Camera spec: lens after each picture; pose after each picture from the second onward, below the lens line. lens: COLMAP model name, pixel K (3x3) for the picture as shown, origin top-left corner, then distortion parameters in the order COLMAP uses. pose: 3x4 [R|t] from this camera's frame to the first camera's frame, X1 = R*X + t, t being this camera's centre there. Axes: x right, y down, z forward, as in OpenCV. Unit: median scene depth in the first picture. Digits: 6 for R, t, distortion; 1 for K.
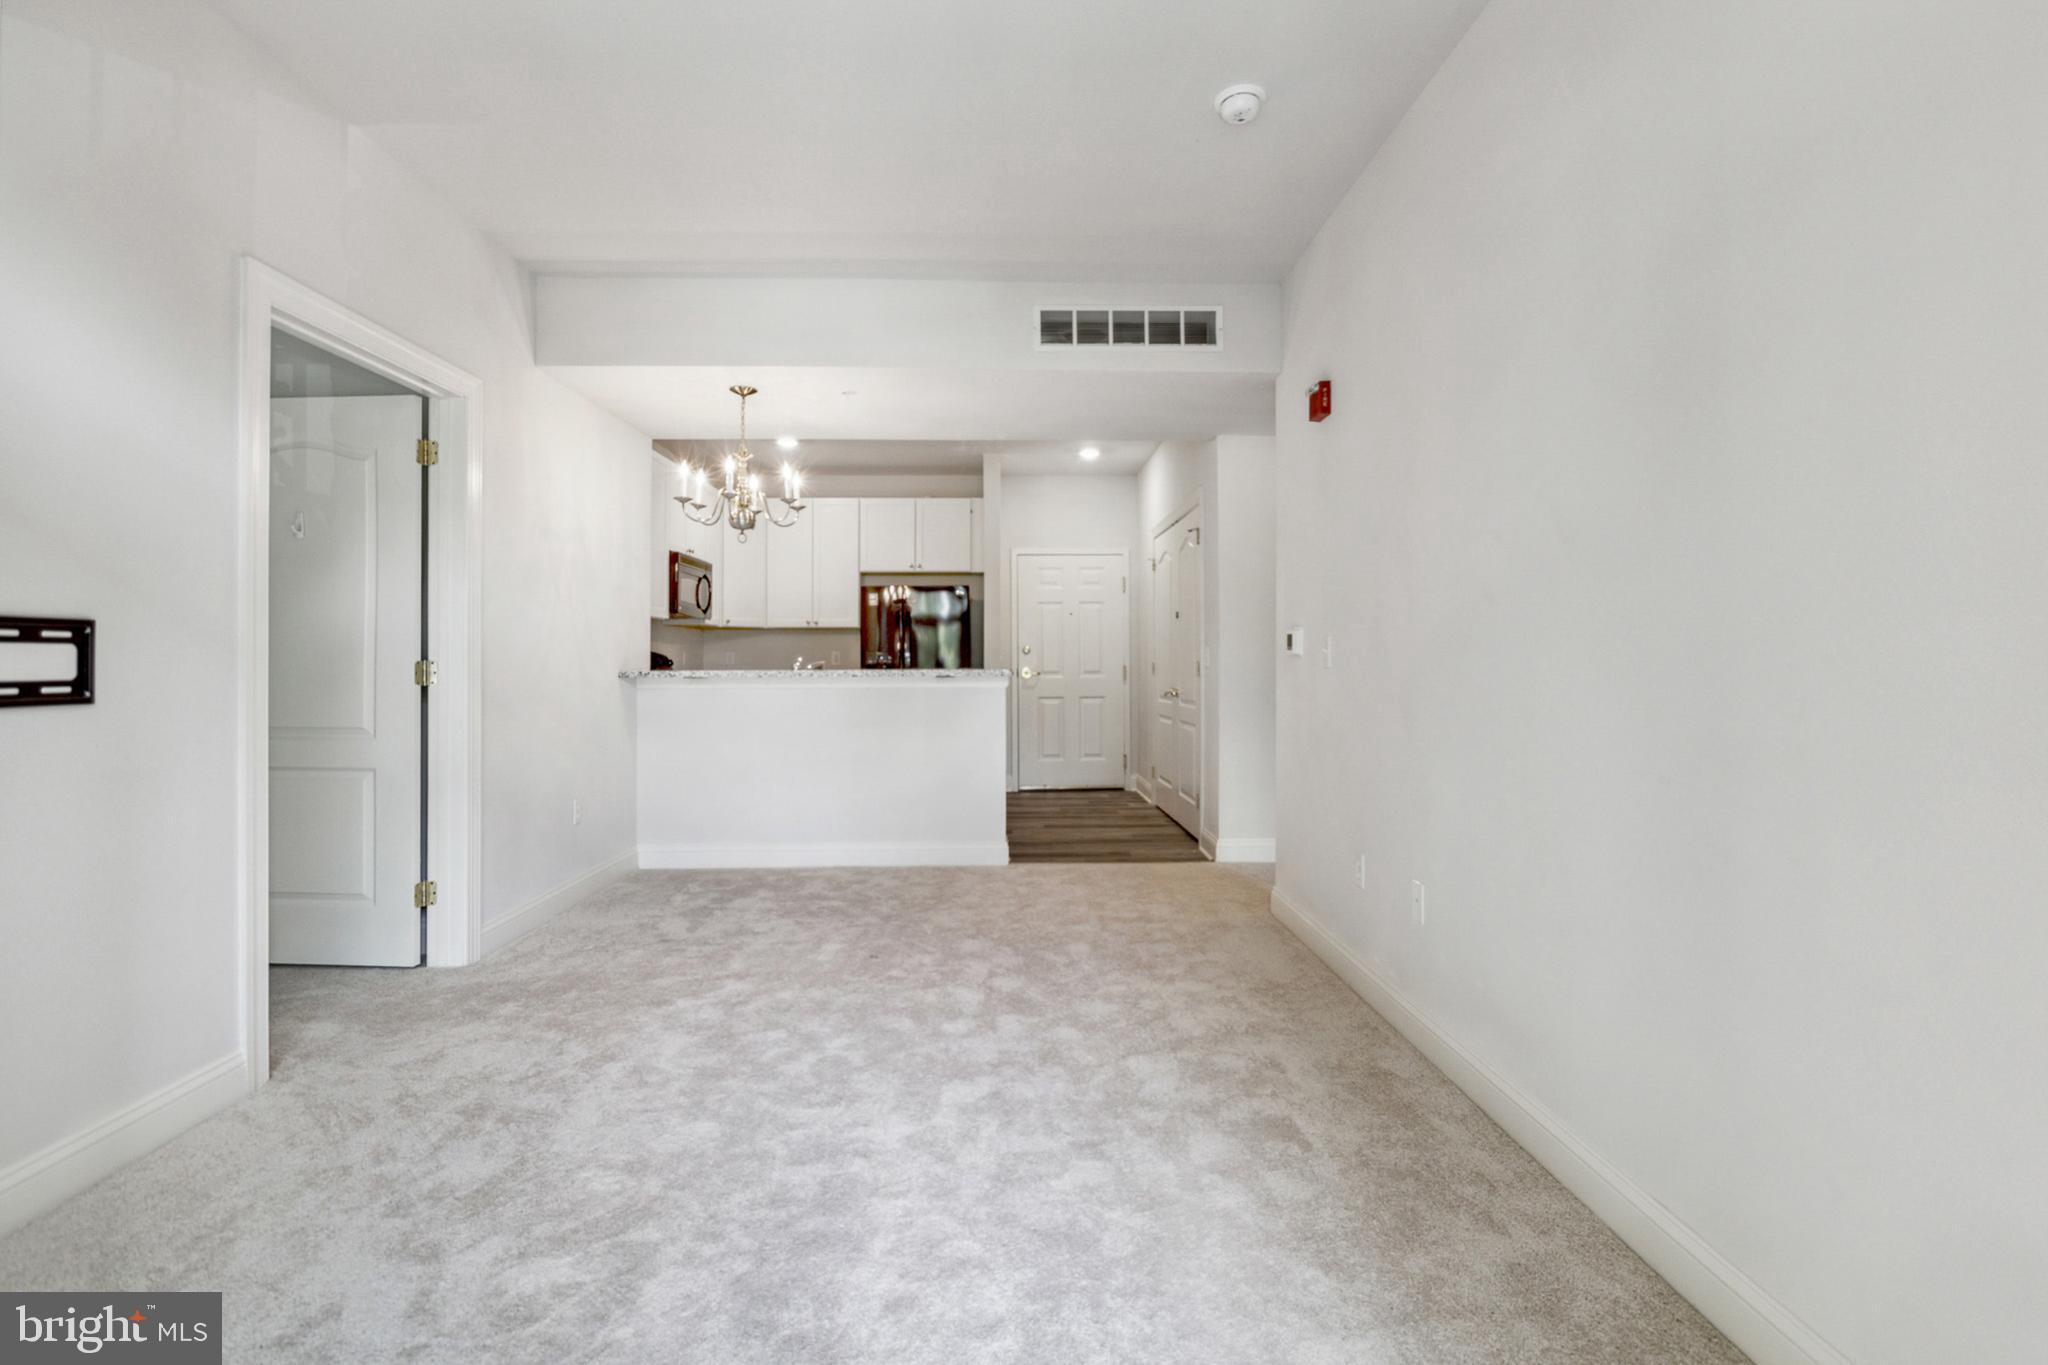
lens RADIAL K [[926.9, 0, 1004.5], [0, 926.9, 663.3], [0, 0, 1]] dist [-0.010076, -0.000051]
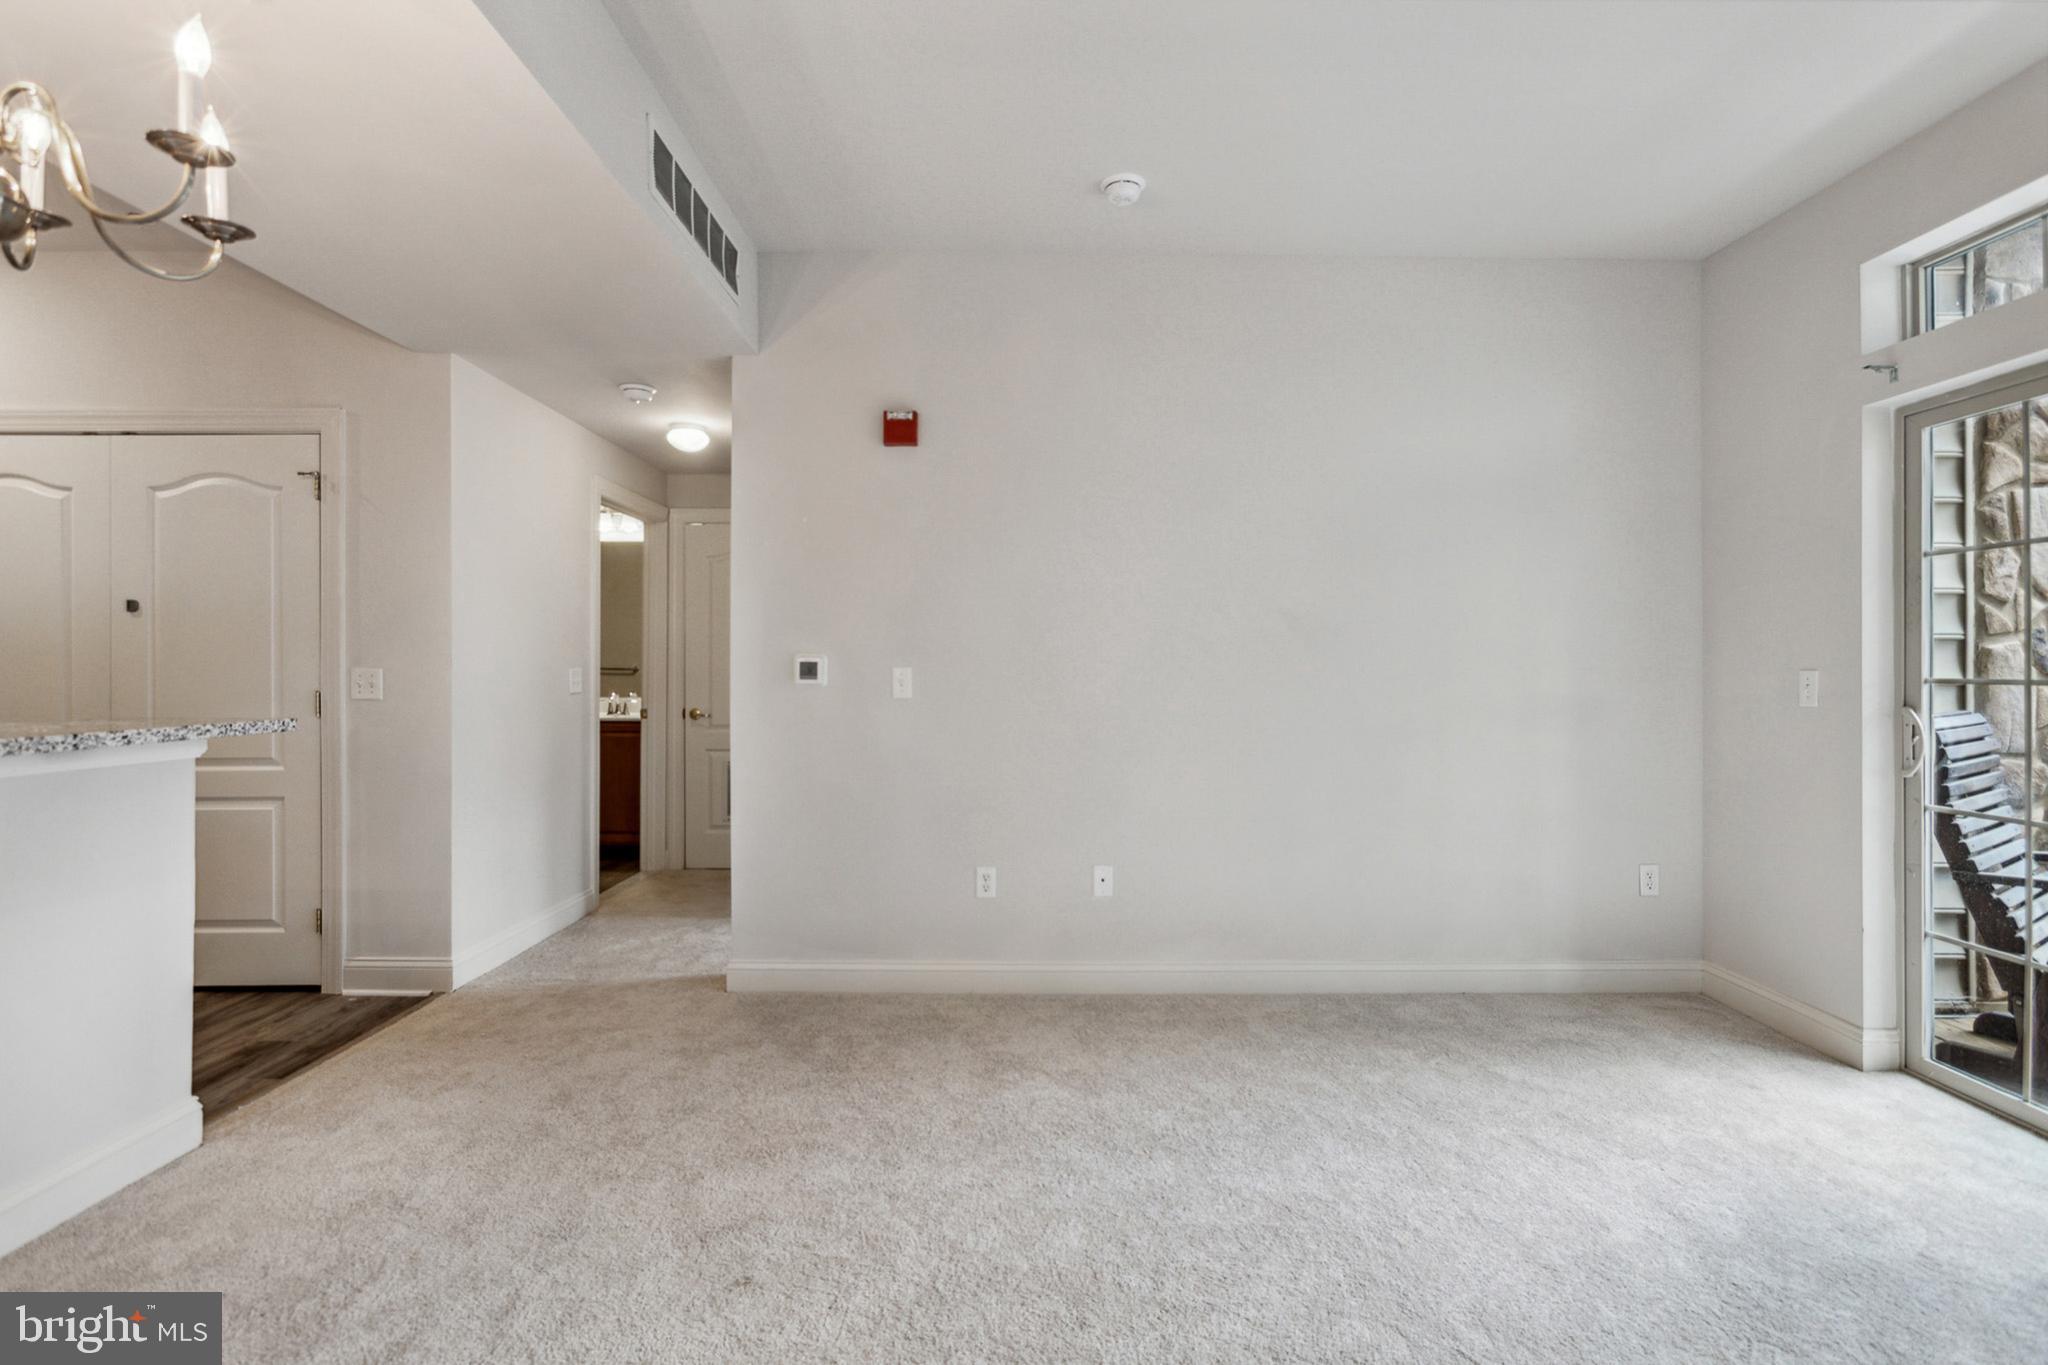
lens RADIAL K [[982.7, 0, 1018.3], [0, 982.7, 671.8], [0, 0, 1]] dist [-0.034506, 0.027324]
pose [[-0.013619, 0.001730, 0.999906, -0.611520], [0.002151, 0.999996, -0.001701, -0.017983], [-0.999905, 0.002128, -0.013622, 0.767107]]
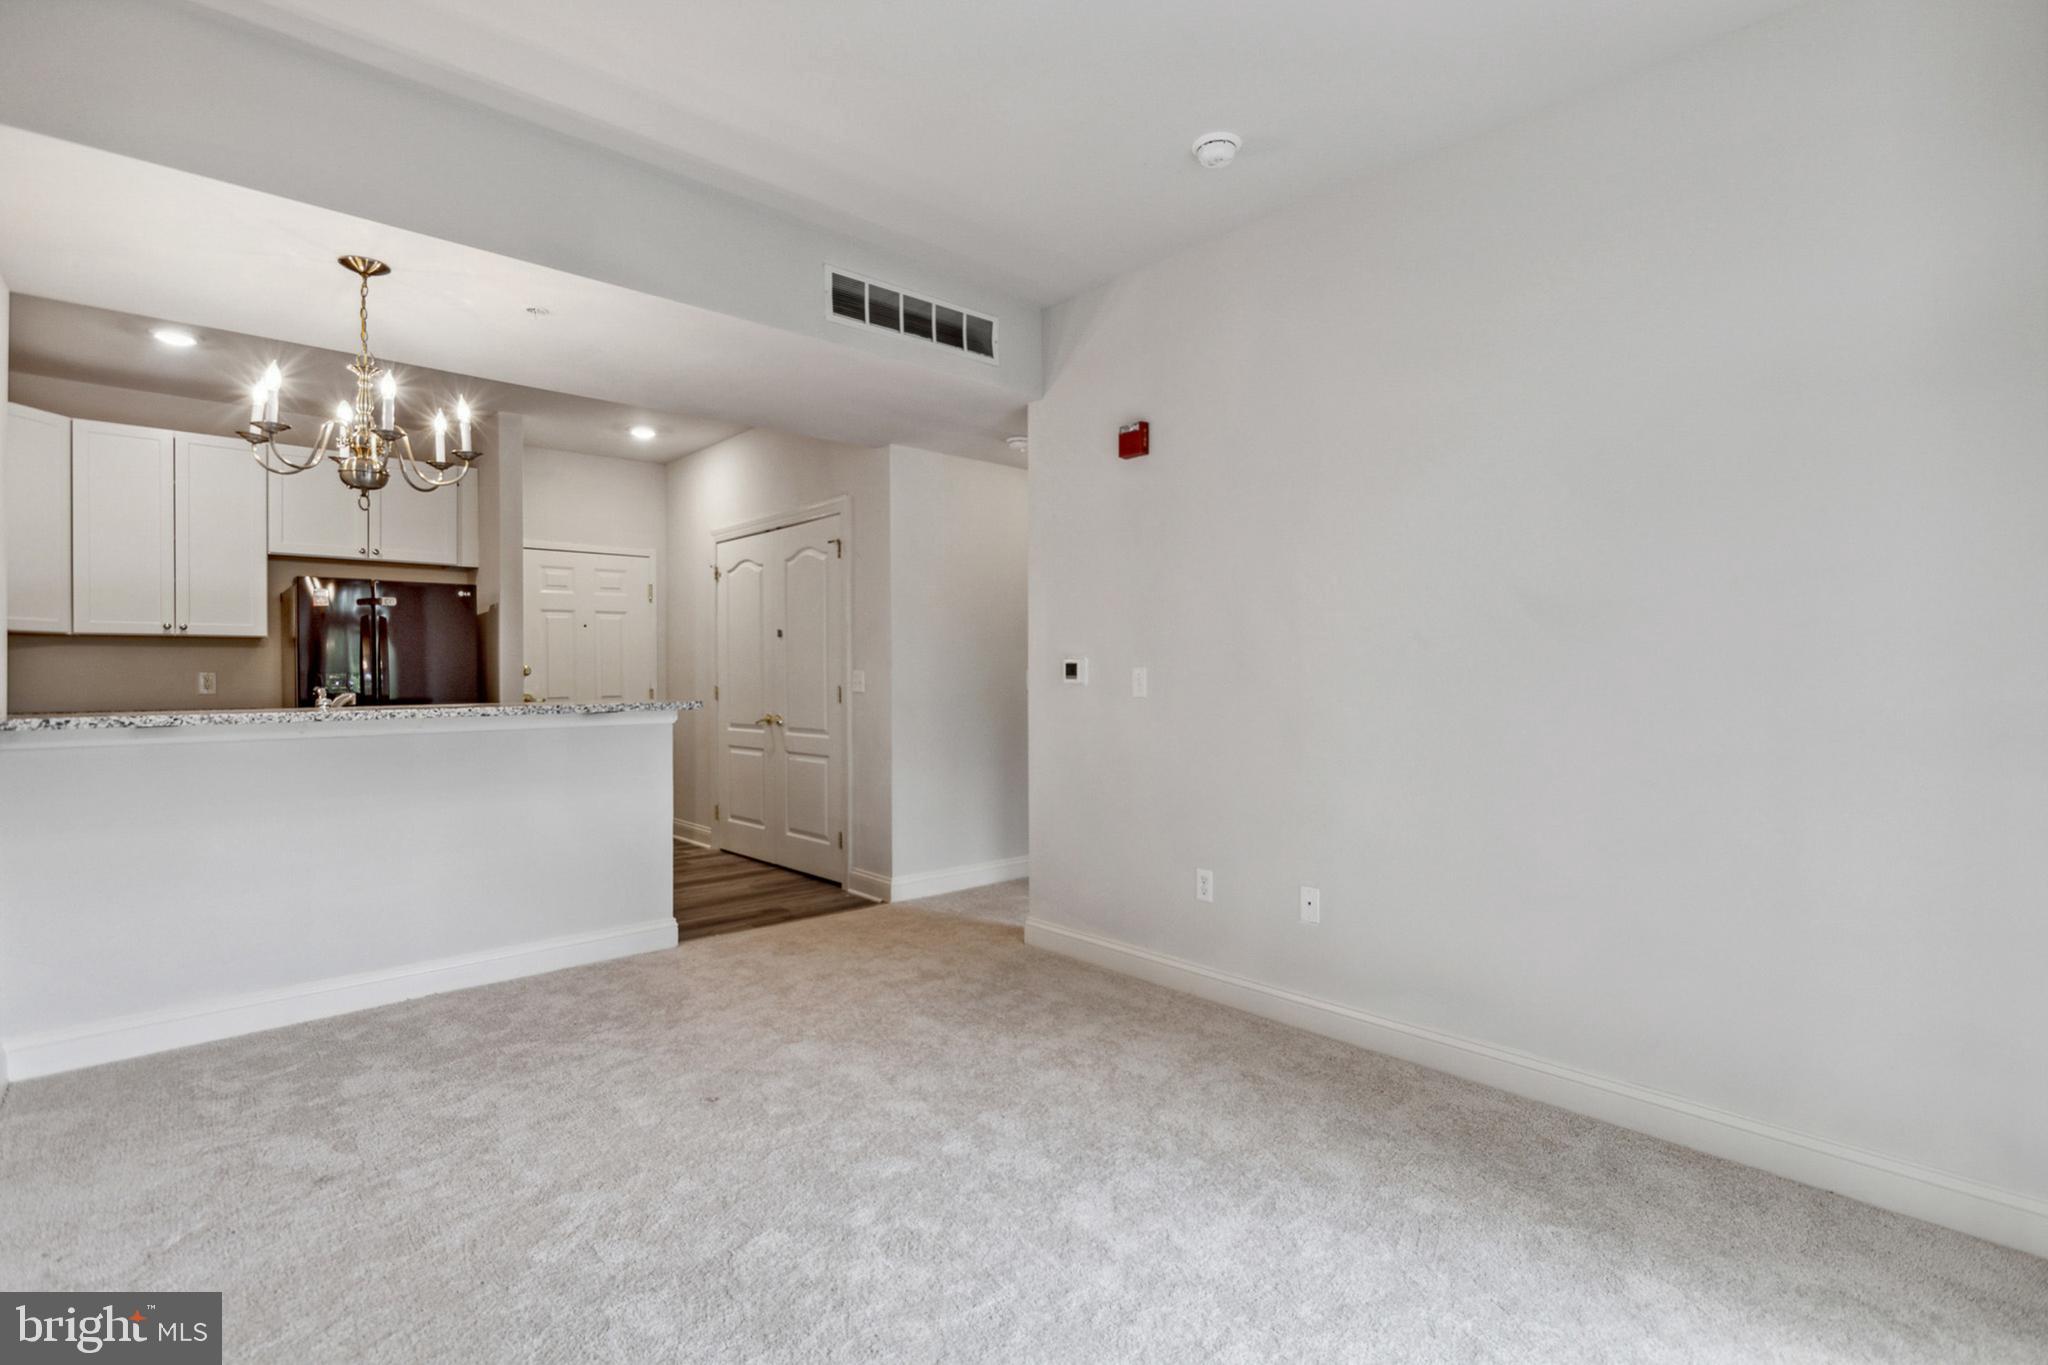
lens RADIAL K [[982.7, 0, 1018.3], [0, 982.7, 671.8], [0, 0, 1]] dist [-0.034506, 0.027324]
pose [[0.744828, -0.000393, 0.667257, -0.424460], [0.004221, 0.999983, -0.004122, -0.016088], [-0.667244, 0.005887, 0.744816, 0.231688]]
